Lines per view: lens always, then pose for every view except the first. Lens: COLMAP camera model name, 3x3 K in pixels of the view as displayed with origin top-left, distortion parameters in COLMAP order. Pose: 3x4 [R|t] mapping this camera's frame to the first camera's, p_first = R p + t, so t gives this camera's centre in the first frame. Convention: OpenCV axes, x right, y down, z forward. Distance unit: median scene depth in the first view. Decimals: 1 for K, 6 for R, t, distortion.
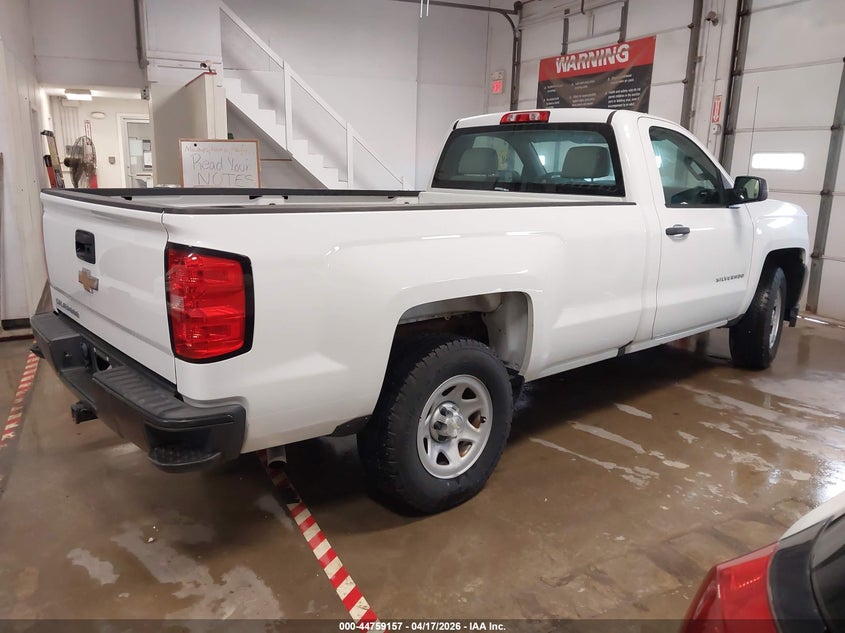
lens RADIAL K [[690.0, 0, 414.8], [0, 690.0, 319.6], [0, 0, 1]] dist [-0.002576, -0.002672]
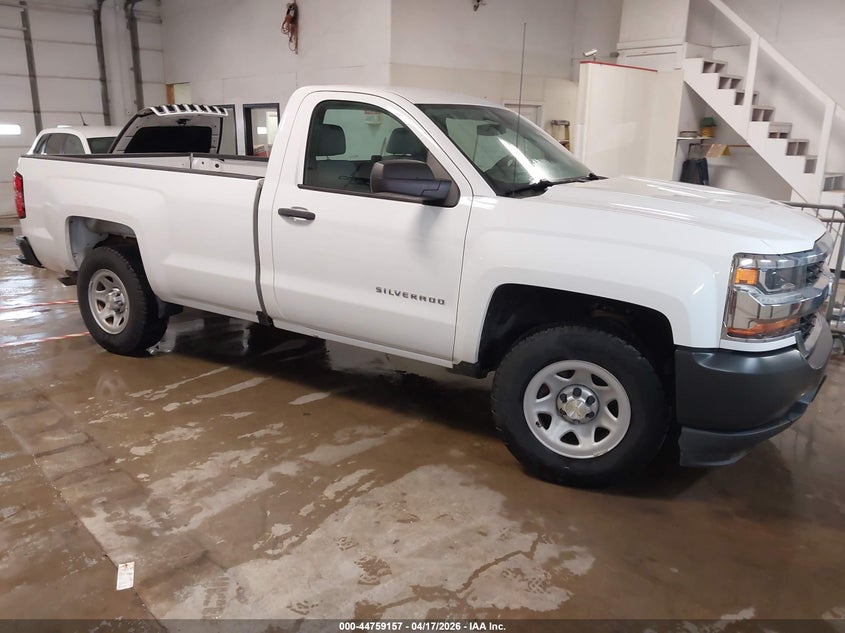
lens RADIAL K [[690.0, 0, 414.8], [0, 690.0, 319.6], [0, 0, 1]] dist [-0.002576, -0.002672]
pose [[0.259756, 0.235203, -0.936593, 1.312600], [-0.226804, 0.957614, 0.177579, -0.190722], [0.938662, 0.166296, 0.302092, 0.875946]]
